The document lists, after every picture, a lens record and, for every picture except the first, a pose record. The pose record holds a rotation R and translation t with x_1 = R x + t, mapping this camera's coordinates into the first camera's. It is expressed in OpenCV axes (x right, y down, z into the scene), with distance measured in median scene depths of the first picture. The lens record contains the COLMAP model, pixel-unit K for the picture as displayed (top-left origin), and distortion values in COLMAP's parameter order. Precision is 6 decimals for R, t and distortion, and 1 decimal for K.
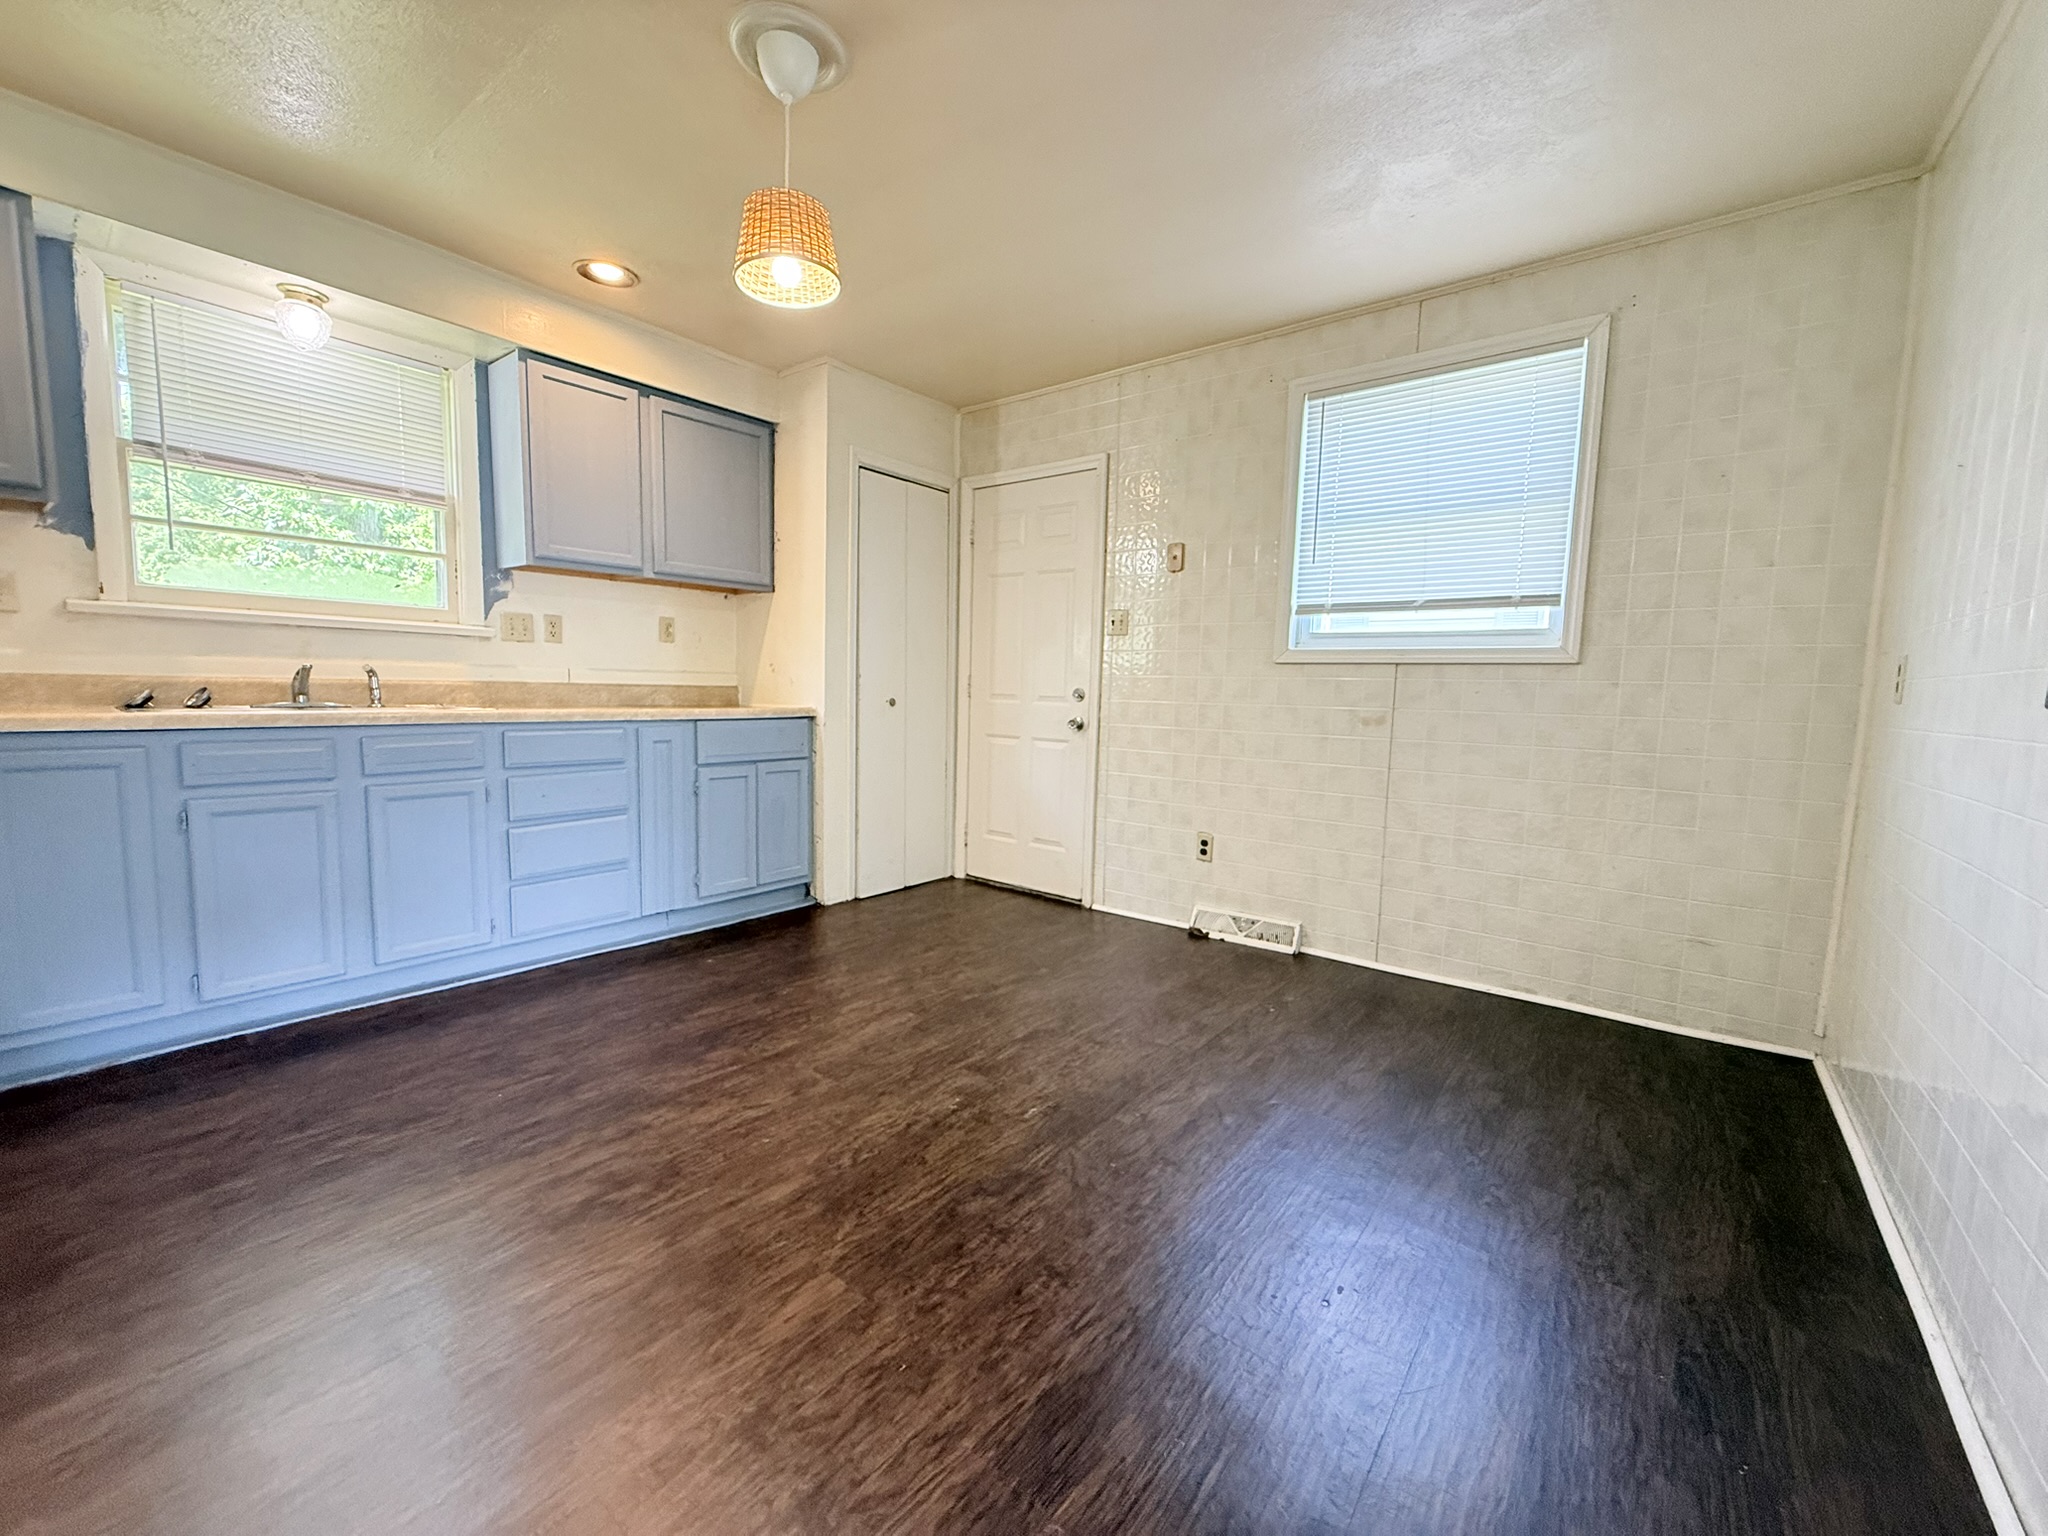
lens RADIAL K [[818.4, 0, 1024.0], [0, 818.4, 768.0], [0, 0, 1]] dist [0.003190, 0.000062]
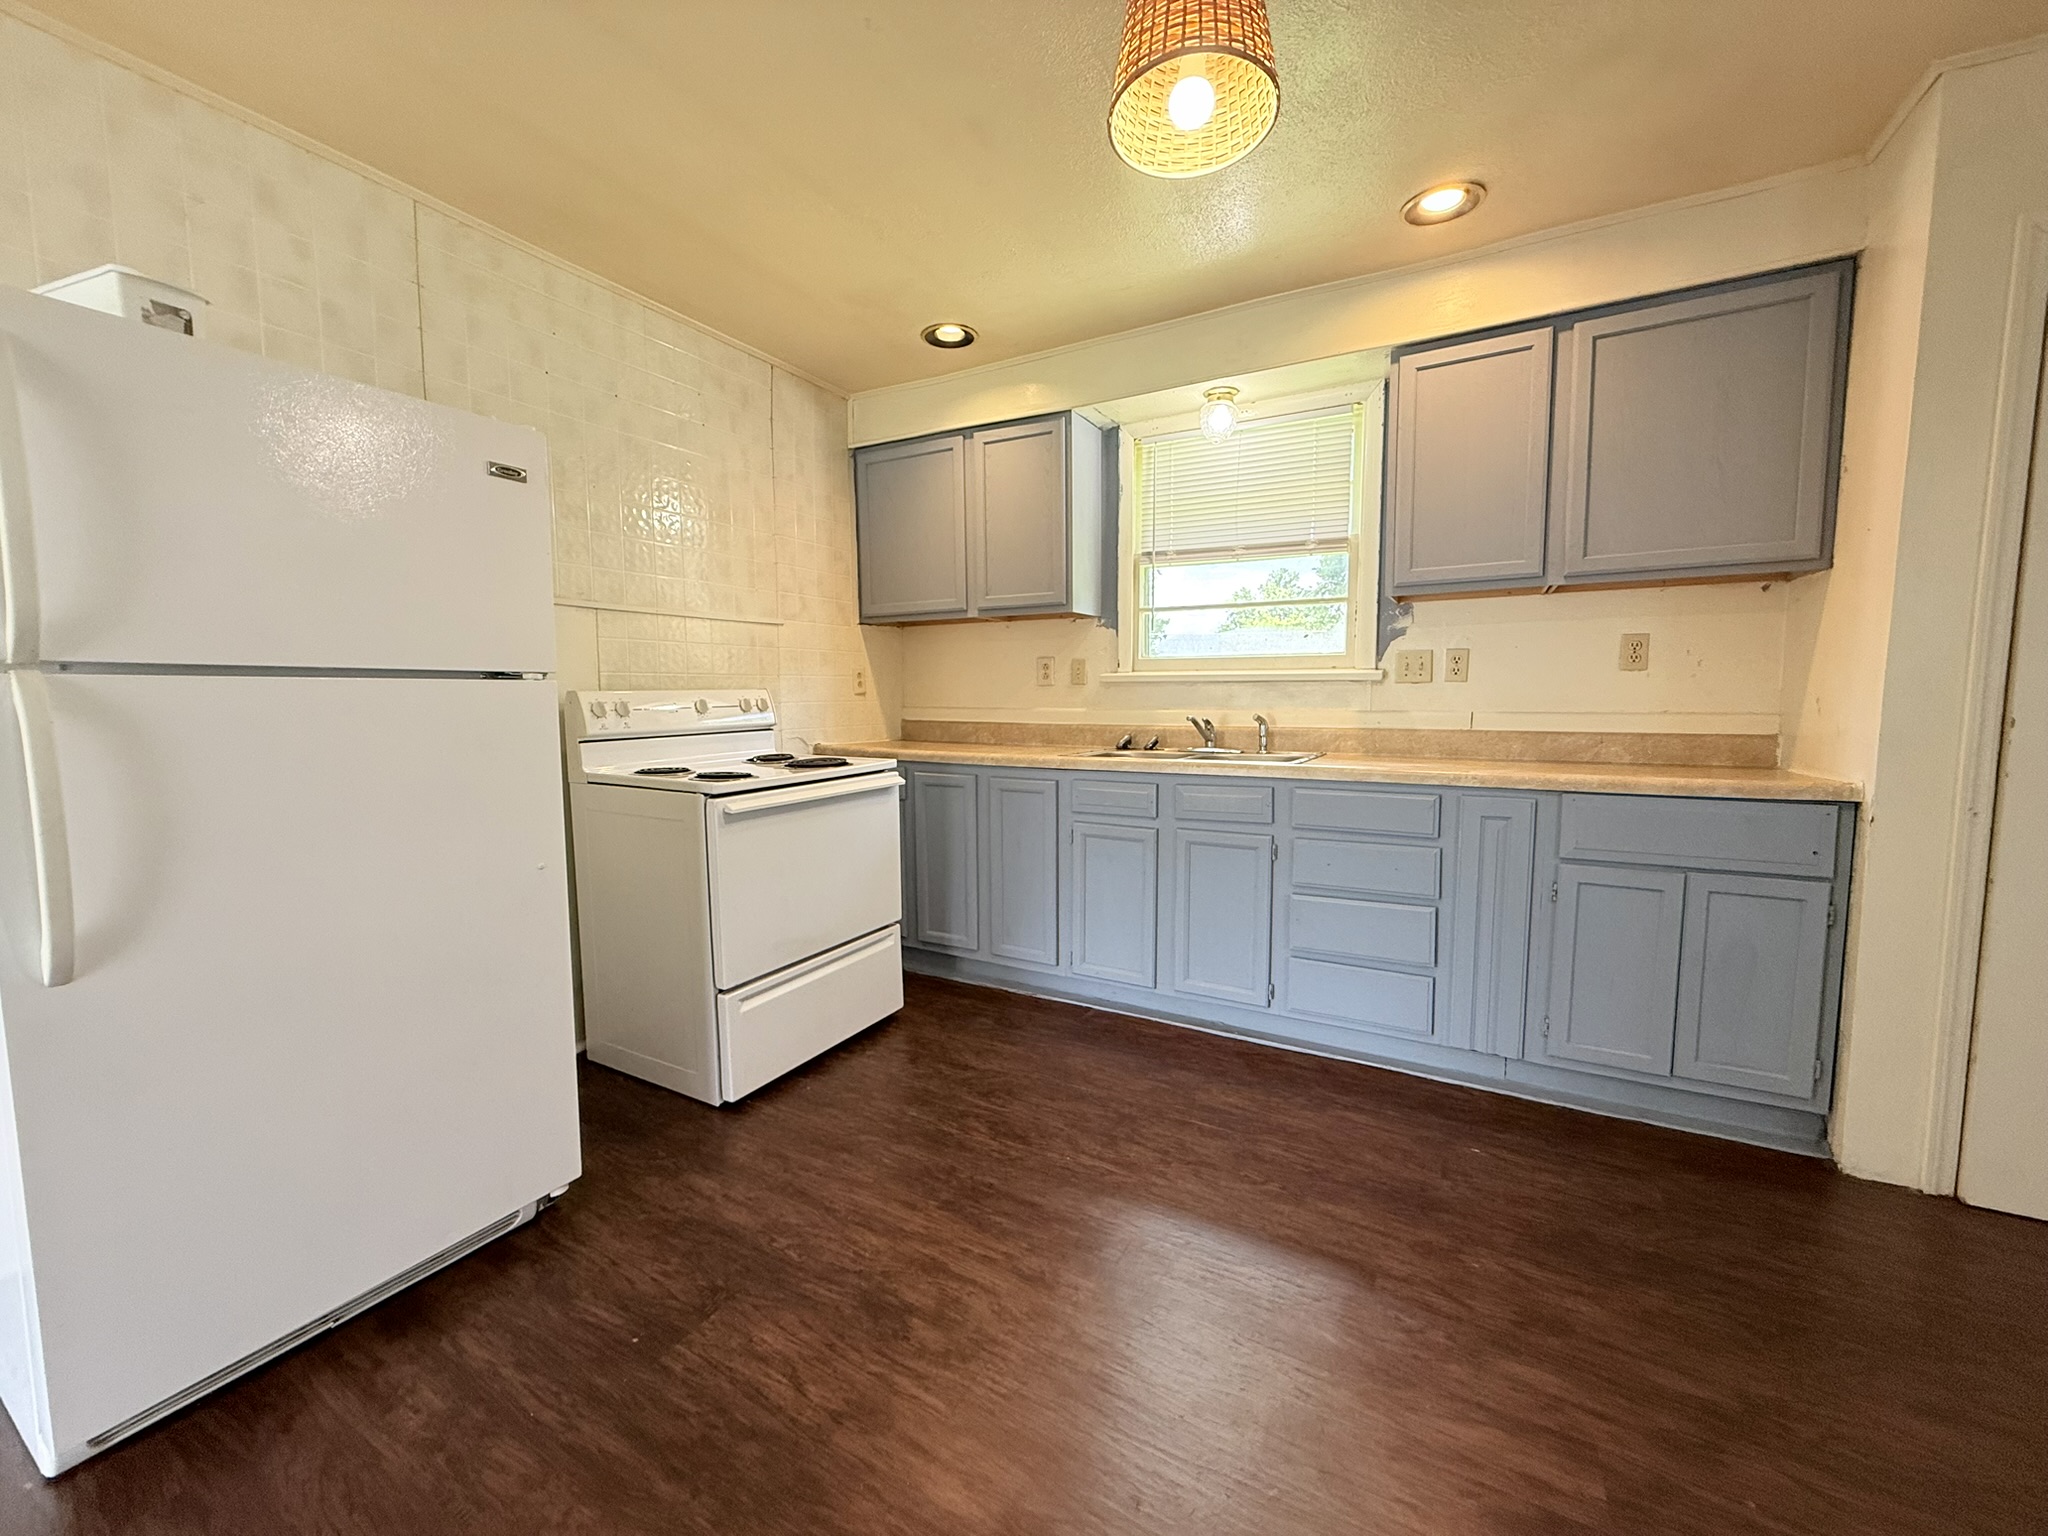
lens RADIAL K [[811.9, 0, 1024.0], [0, 811.9, 768.0], [0, 0, 1]] dist [-0.002503, -0.000144]
pose [[0.162584, 0.056747, -0.985062, 0.179965], [-0.095608, 0.994553, 0.041514, -0.063523], [0.982052, 0.087430, 0.167124, 0.476748]]
